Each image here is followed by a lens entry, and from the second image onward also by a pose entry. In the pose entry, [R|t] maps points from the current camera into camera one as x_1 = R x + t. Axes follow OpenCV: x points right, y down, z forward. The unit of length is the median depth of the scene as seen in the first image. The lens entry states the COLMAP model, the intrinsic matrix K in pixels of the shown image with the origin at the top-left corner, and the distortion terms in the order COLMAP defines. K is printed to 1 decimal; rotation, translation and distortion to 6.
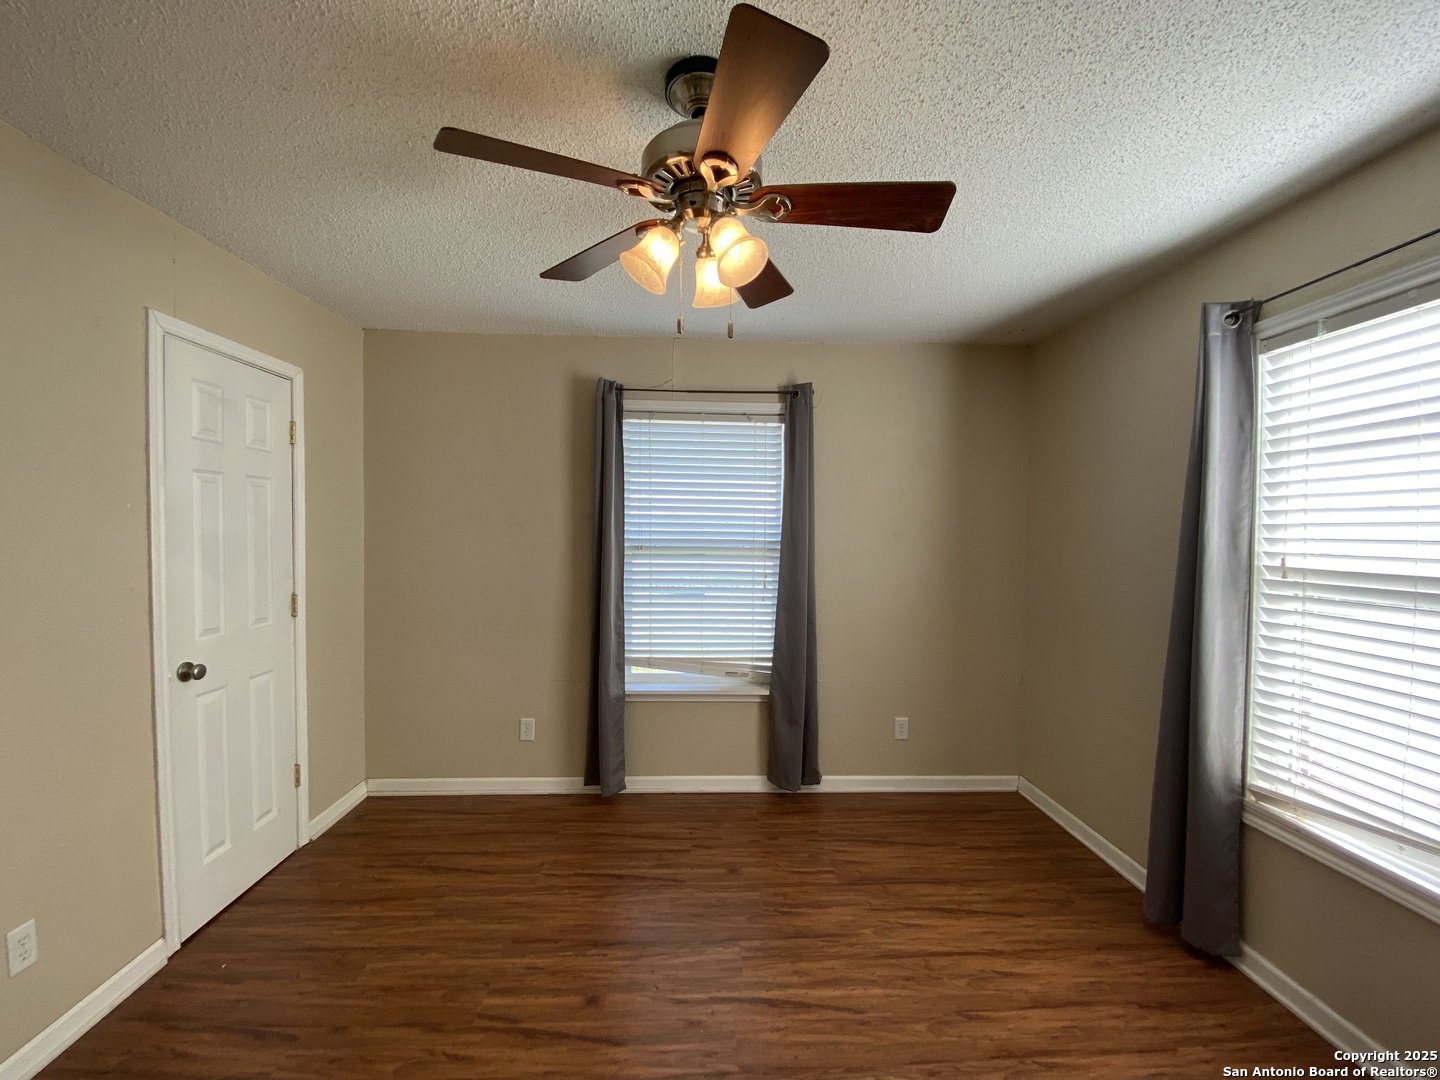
lens RADIAL K [[587.8, 0, 720.0], [0, 587.8, 540.0], [0, 0, 1]] dist [0.059621, -0.041521]
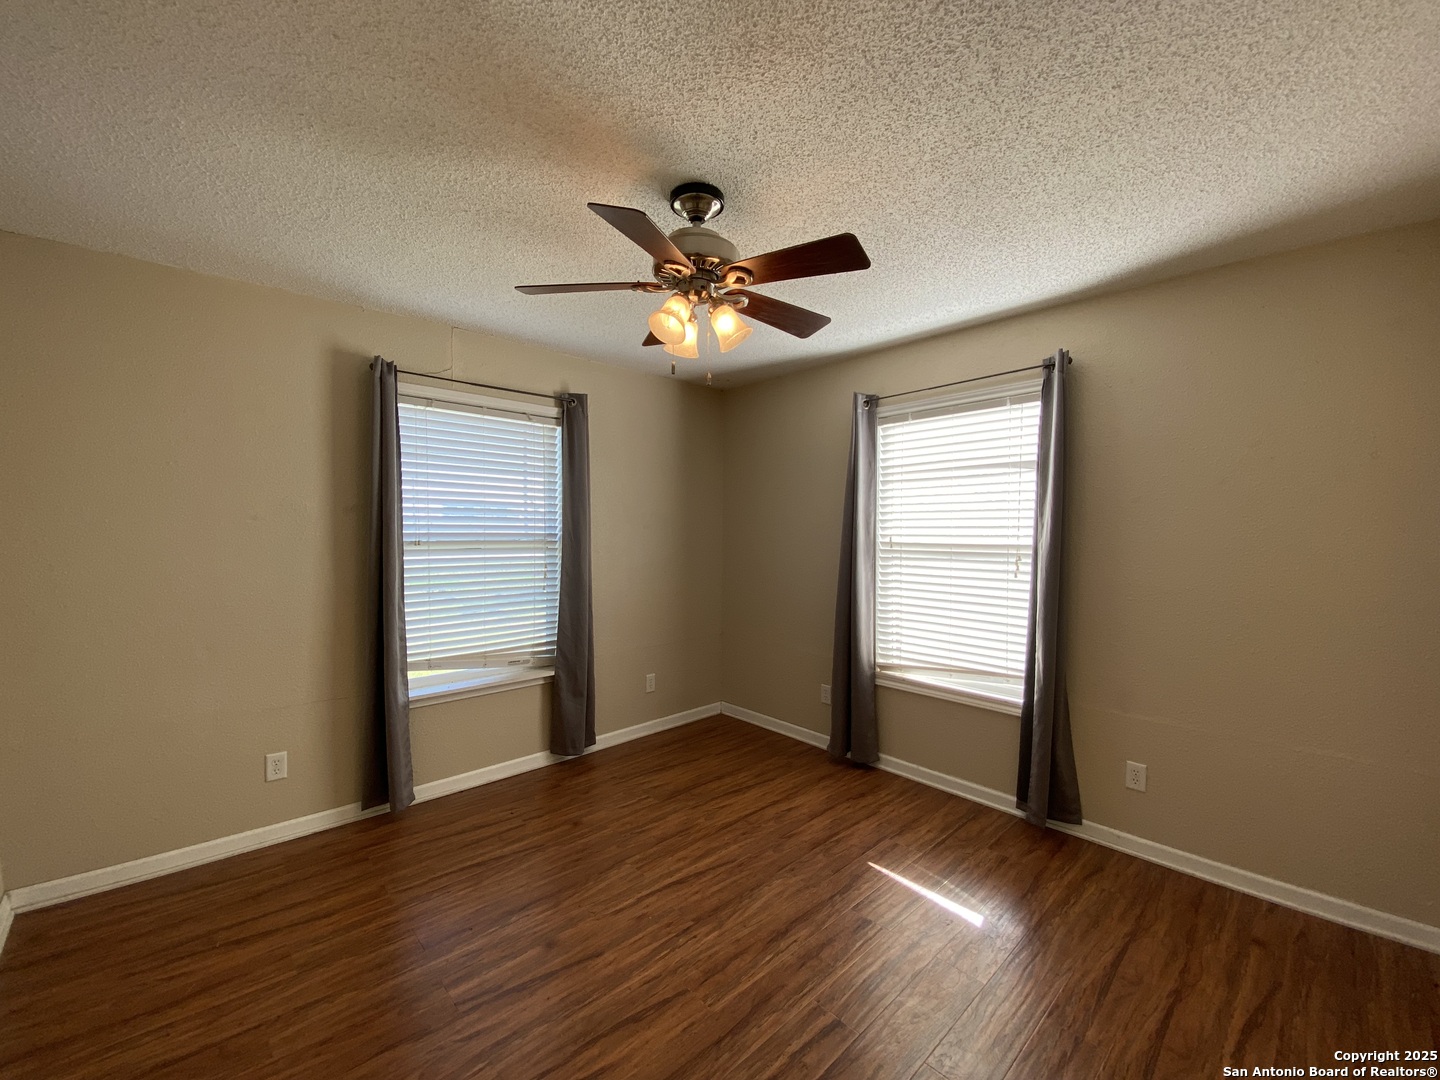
lens RADIAL K [[586.9, 0, 716.0], [0, 586.9, 538.7], [0, 0, 1]] dist [0.040278, -0.030431]
pose [[0.759267, -0.018868, 0.650506, -0.423503], [0.015329, 0.999821, 0.011108, 0.003578], [-0.650599, 0.001538, 0.759420, -0.025093]]
